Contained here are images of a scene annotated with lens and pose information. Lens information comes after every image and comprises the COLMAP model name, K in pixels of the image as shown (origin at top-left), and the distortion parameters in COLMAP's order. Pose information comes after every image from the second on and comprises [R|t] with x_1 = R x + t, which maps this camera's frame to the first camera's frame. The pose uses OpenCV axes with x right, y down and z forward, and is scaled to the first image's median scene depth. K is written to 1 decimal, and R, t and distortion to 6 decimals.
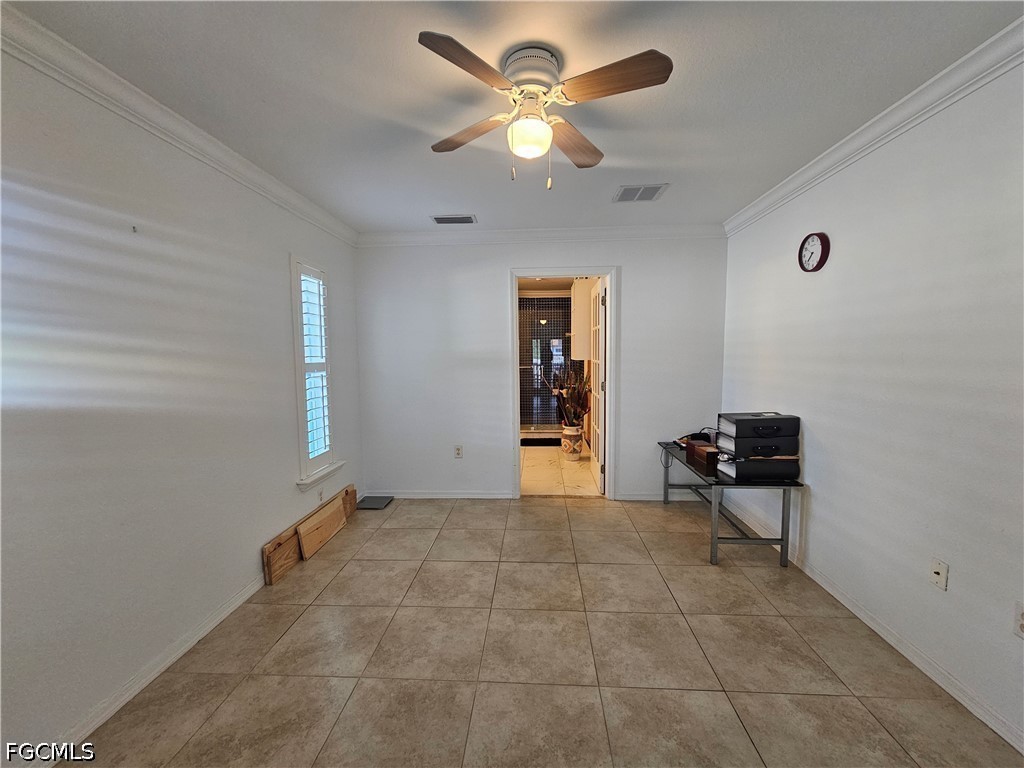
lens RADIAL K [[421.6, 0, 512.8], [0, 421.6, 387.5], [0, 0, 1]] dist [-0.001986, -0.000471]
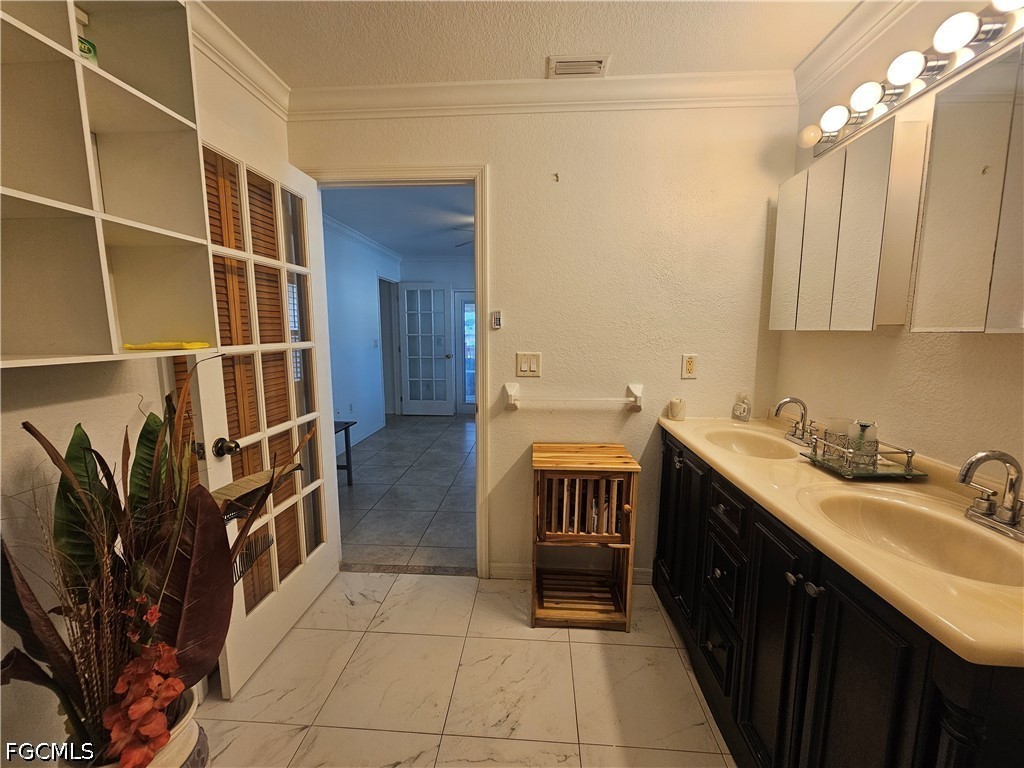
lens RADIAL K [[421.6, 0, 512.8], [0, 421.6, 387.5], [0, 0, 1]] dist [-0.001986, -0.000471]
pose [[-0.999929, 0.011216, 0.004100, -0.044369], [0.011844, 0.975217, 0.220934, -0.148545], [-0.001521, 0.220967, -0.975280, 1.907833]]
